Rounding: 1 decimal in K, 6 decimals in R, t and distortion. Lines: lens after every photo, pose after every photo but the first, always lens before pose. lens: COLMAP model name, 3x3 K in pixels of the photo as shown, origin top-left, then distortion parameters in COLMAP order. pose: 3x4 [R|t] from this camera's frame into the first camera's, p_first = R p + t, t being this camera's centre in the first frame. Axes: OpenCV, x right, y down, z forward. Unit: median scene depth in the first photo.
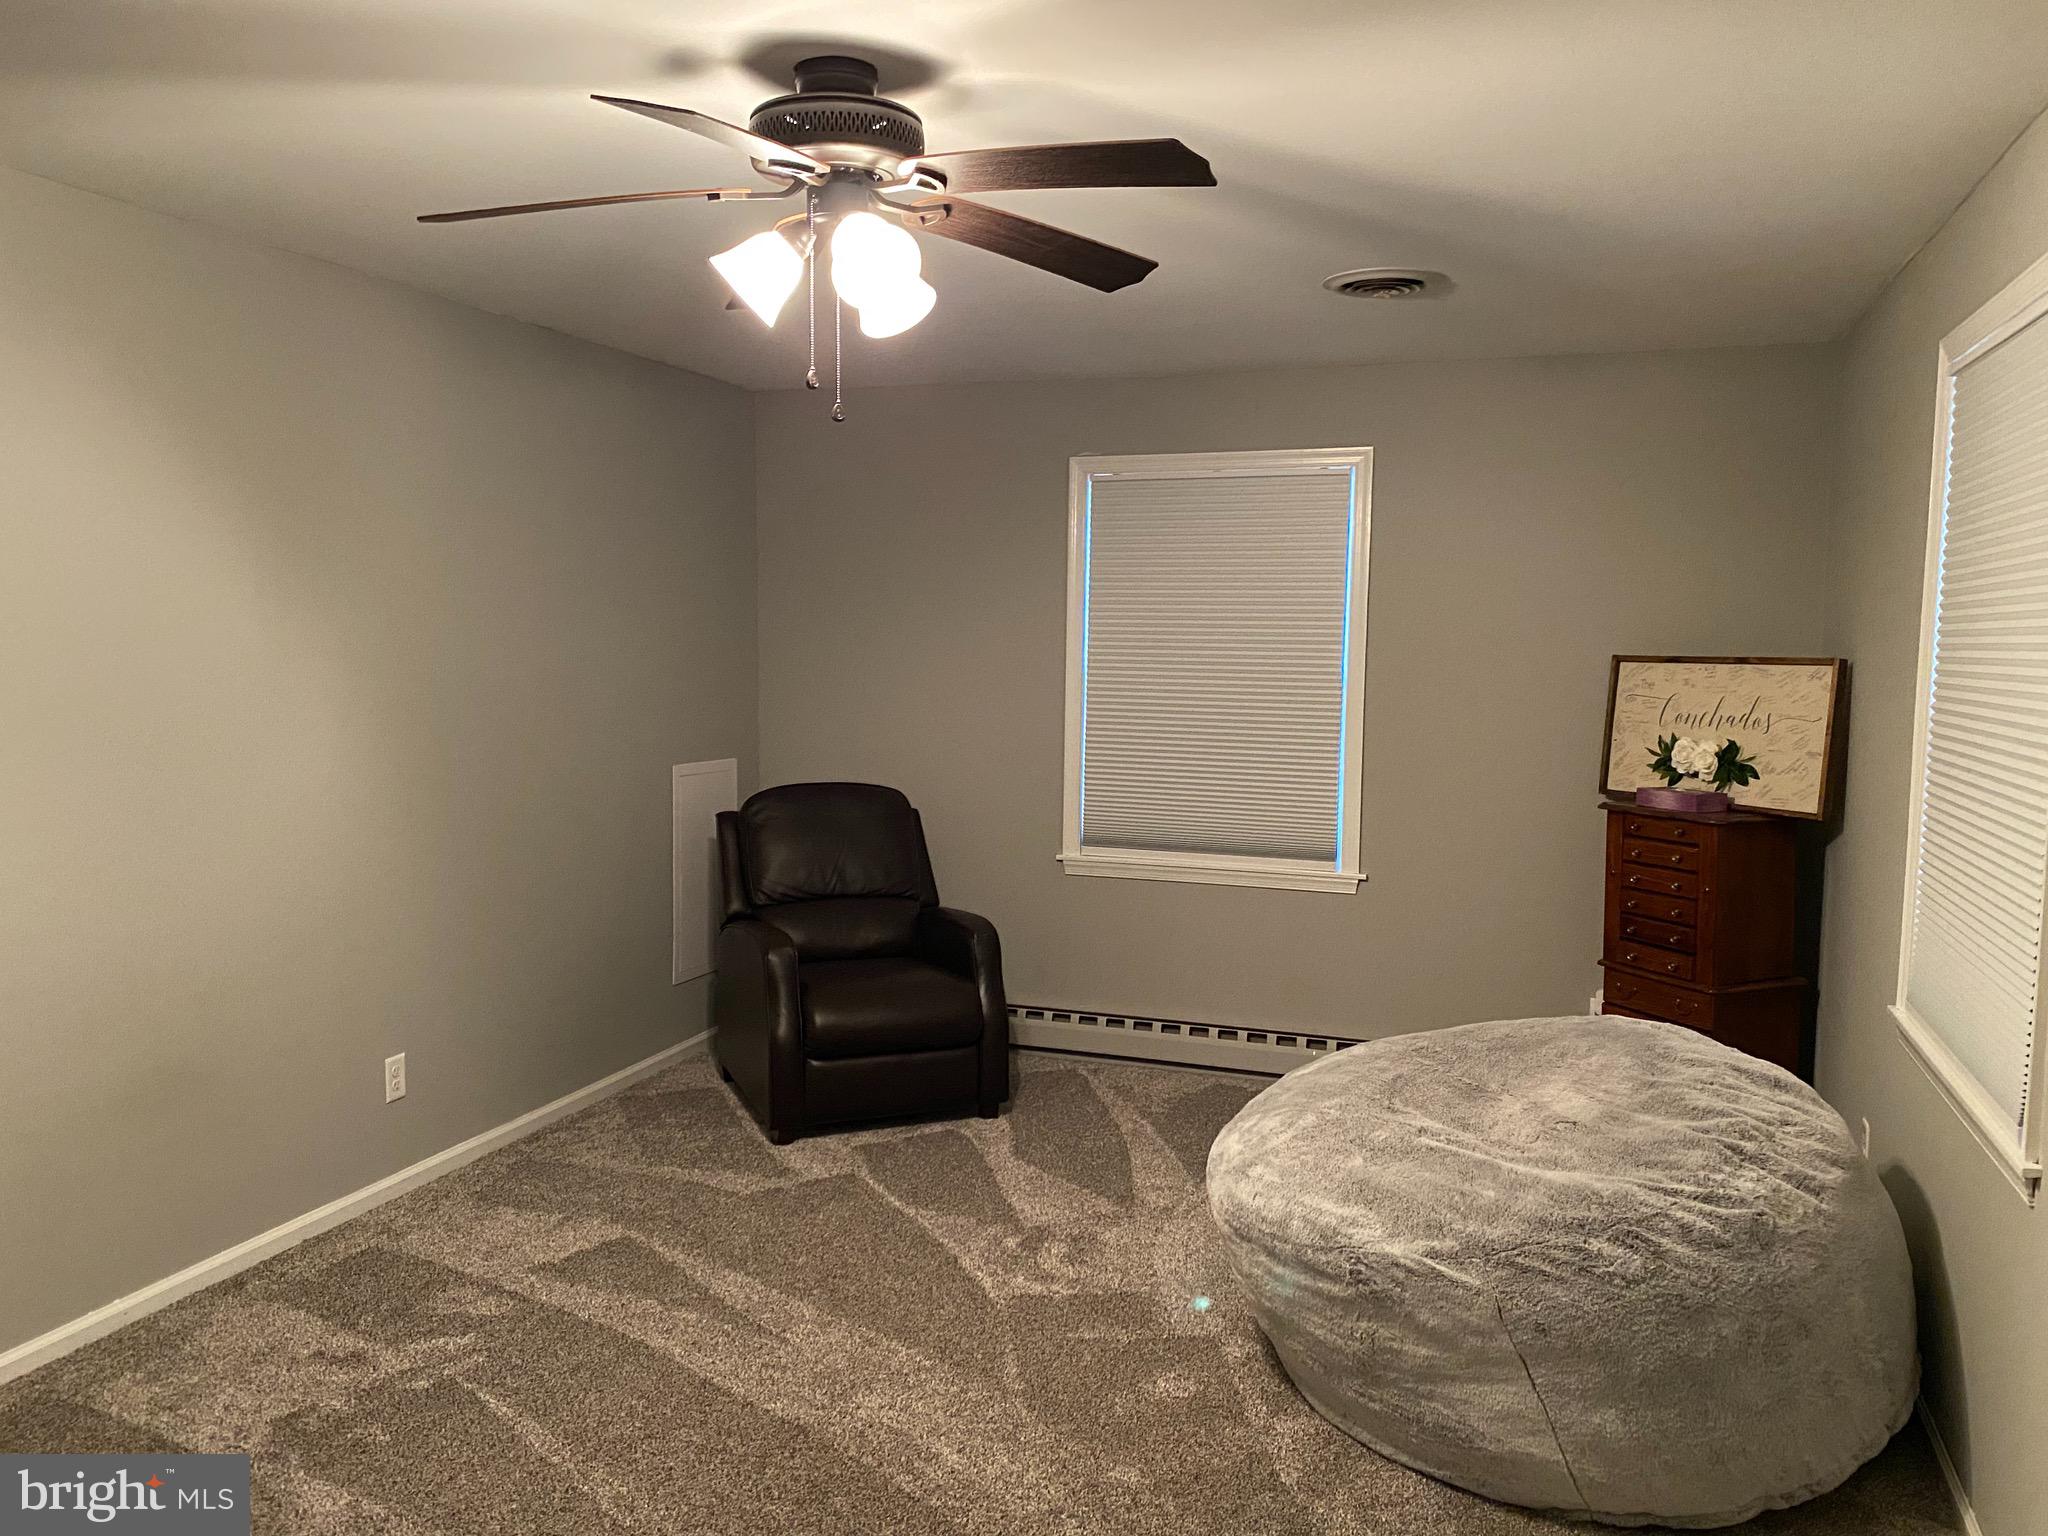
lens RADIAL K [[1584.7, 0, 1024.8], [0, 1584.7, 760.5], [0, 0, 1]] dist [0.071767, -0.094099]
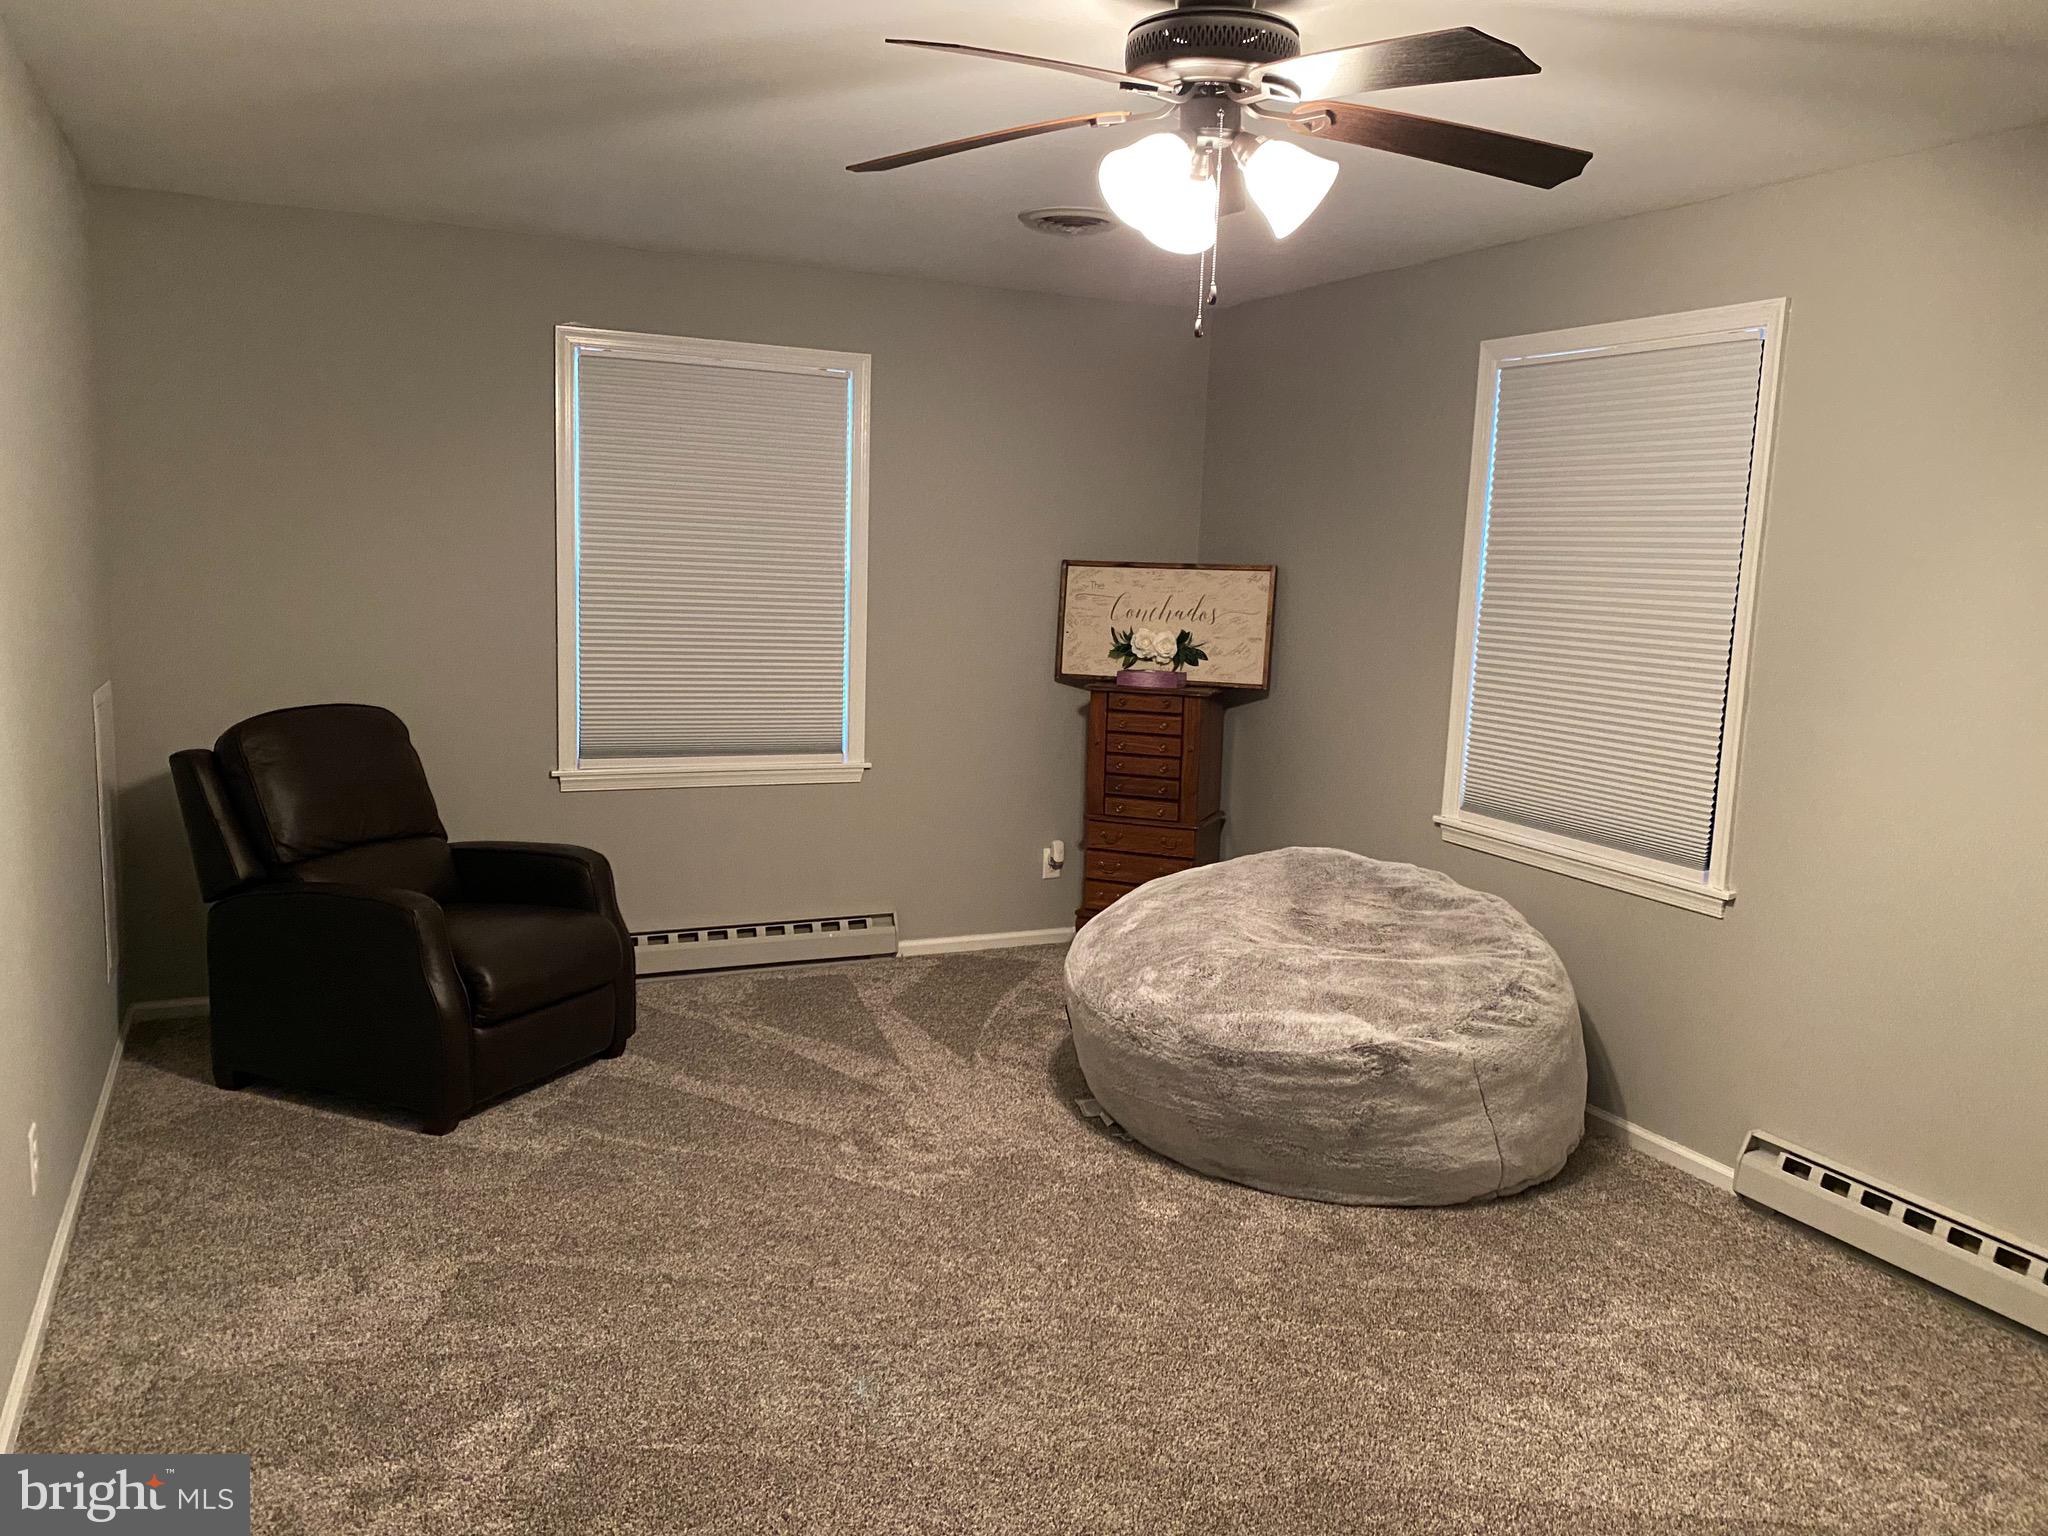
lens RADIAL K [[1584.7, 0, 1030.9], [0, 1584.7, 770.3], [0, 0, 1]] dist [0.071767, -0.094099]
pose [[0.711024, -0.085735, 0.697921, -0.516817], [0.030285, 0.995352, 0.091419, -0.020155], [-0.702515, -0.043864, 0.710316, 0.188153]]
